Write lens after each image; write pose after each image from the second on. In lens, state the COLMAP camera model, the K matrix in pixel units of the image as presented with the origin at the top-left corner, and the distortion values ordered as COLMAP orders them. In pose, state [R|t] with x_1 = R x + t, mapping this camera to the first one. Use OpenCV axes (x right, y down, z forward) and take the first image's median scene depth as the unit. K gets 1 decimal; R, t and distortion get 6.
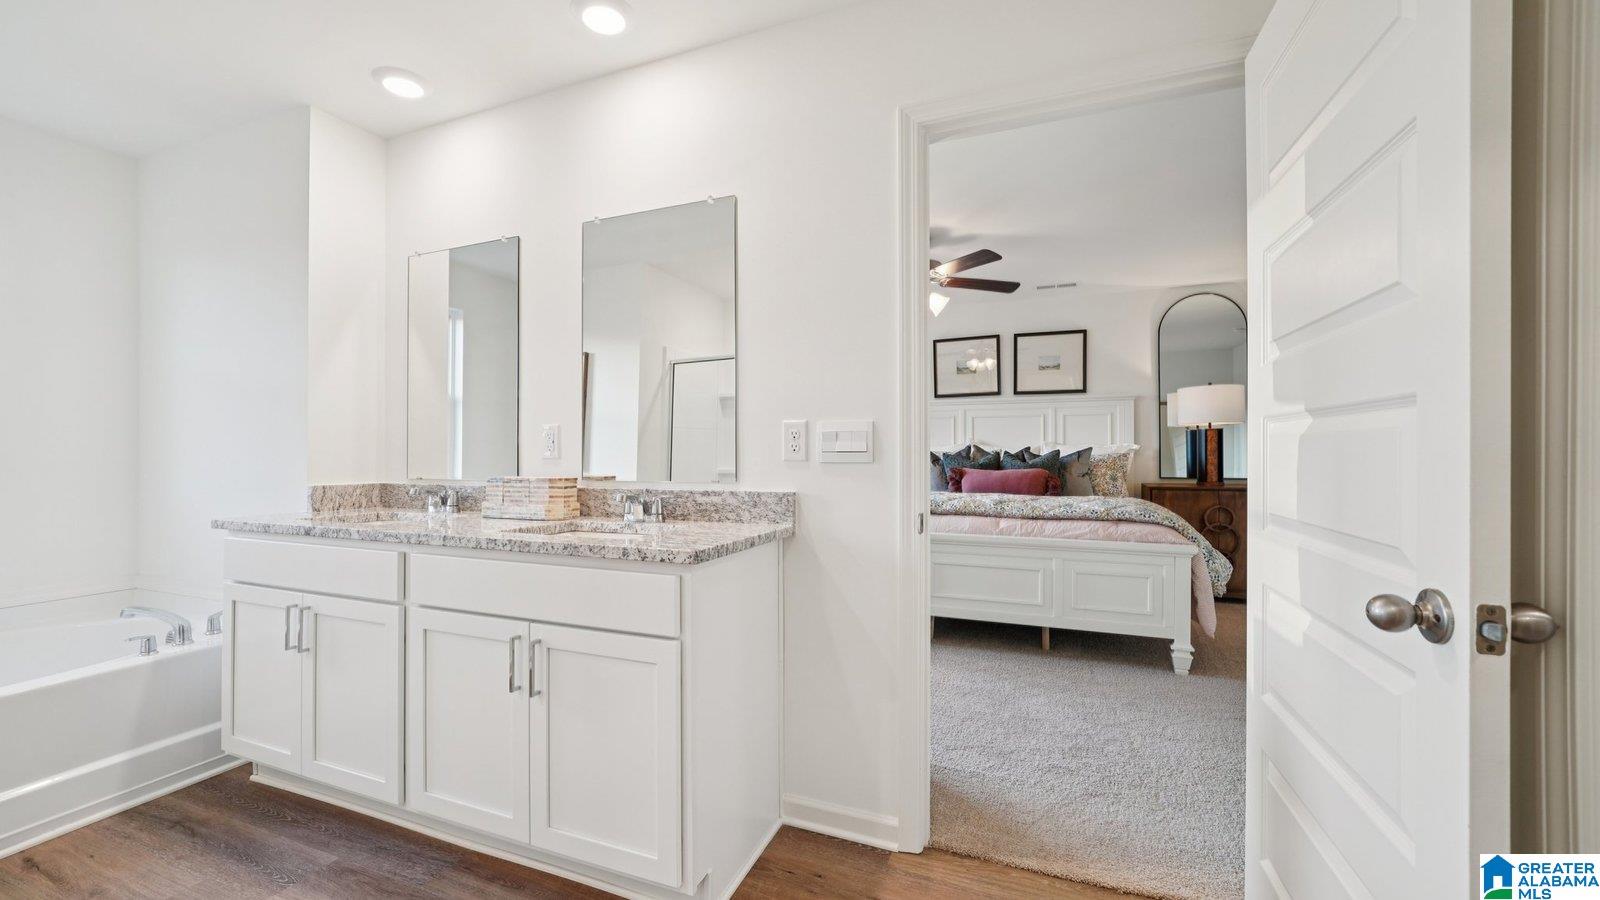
lens RADIAL K [[624.3, 0, 794.6], [0, 624.3, 452.7], [0, 0, 1]] dist [-0.009366, -0.000158]
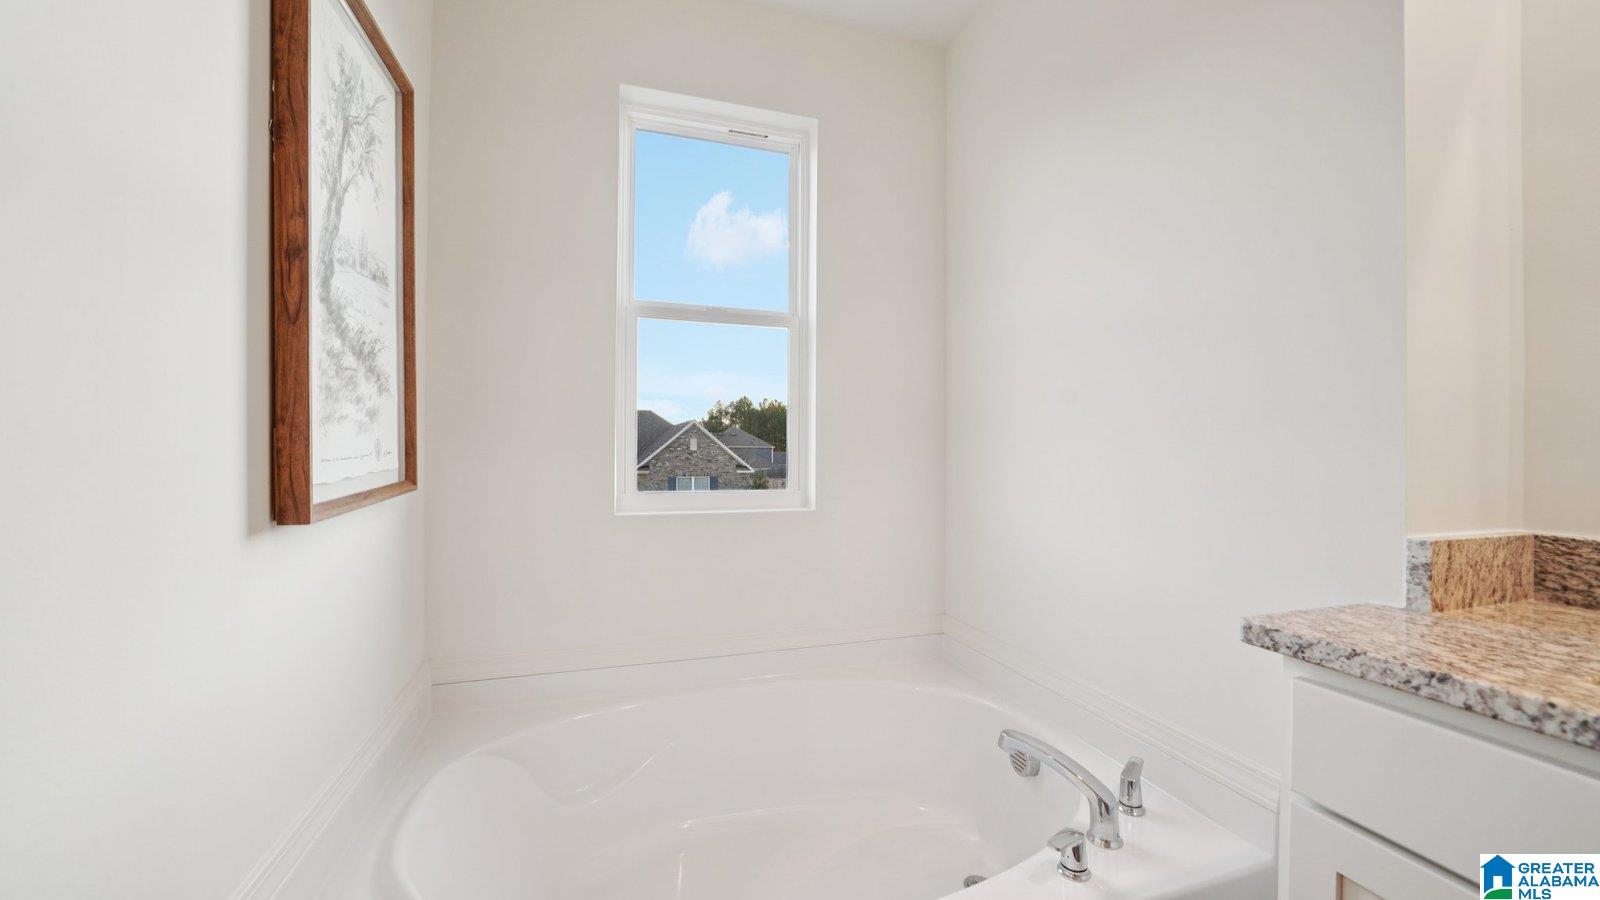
lens RADIAL K [[598.9, 0, 778.2], [0, 598.9, 450.0], [0, 0, 1]] dist [0.001361, 0.000280]
pose [[0.627456, 0.009290, -0.778597, -0.839417], [-0.004409, 0.999955, 0.008378, -0.001234], [0.778640, -0.001824, 0.627468, 0.541872]]
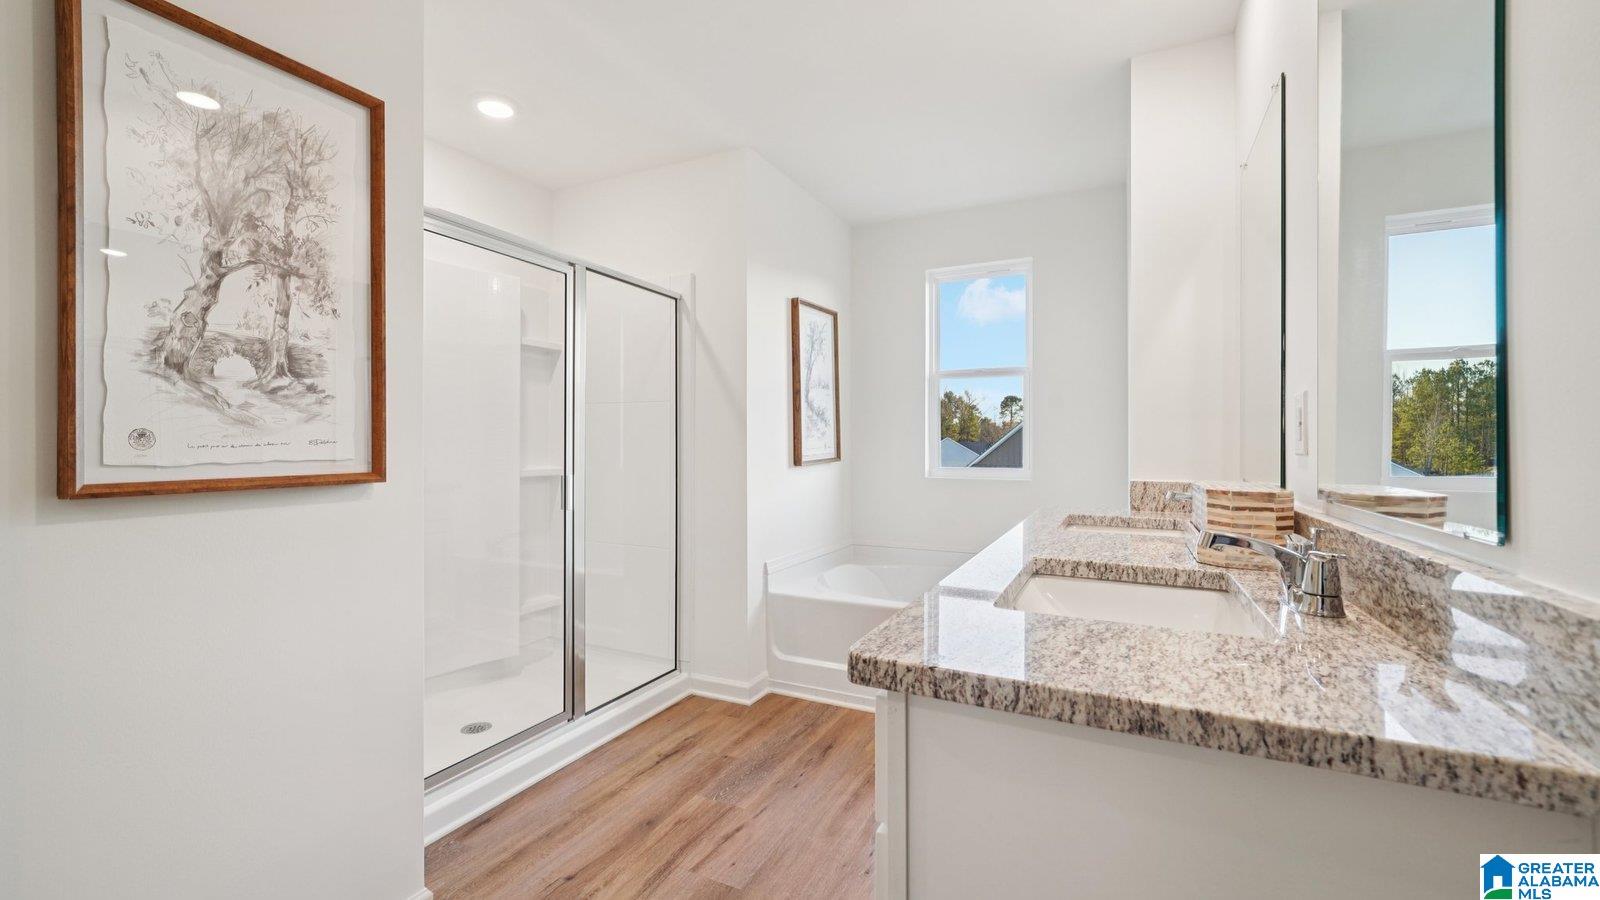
lens RADIAL K [[645.9, 0, 804.4], [0, 645.9, 442.5], [0, 0, 1]] dist [0.000893, 0.000129]
pose [[-0.078903, -0.004222, -0.996873, 0.217336], [-0.002035, 0.999990, -0.004074, 0.002640], [0.996880, 0.001707, -0.078911, 0.680410]]
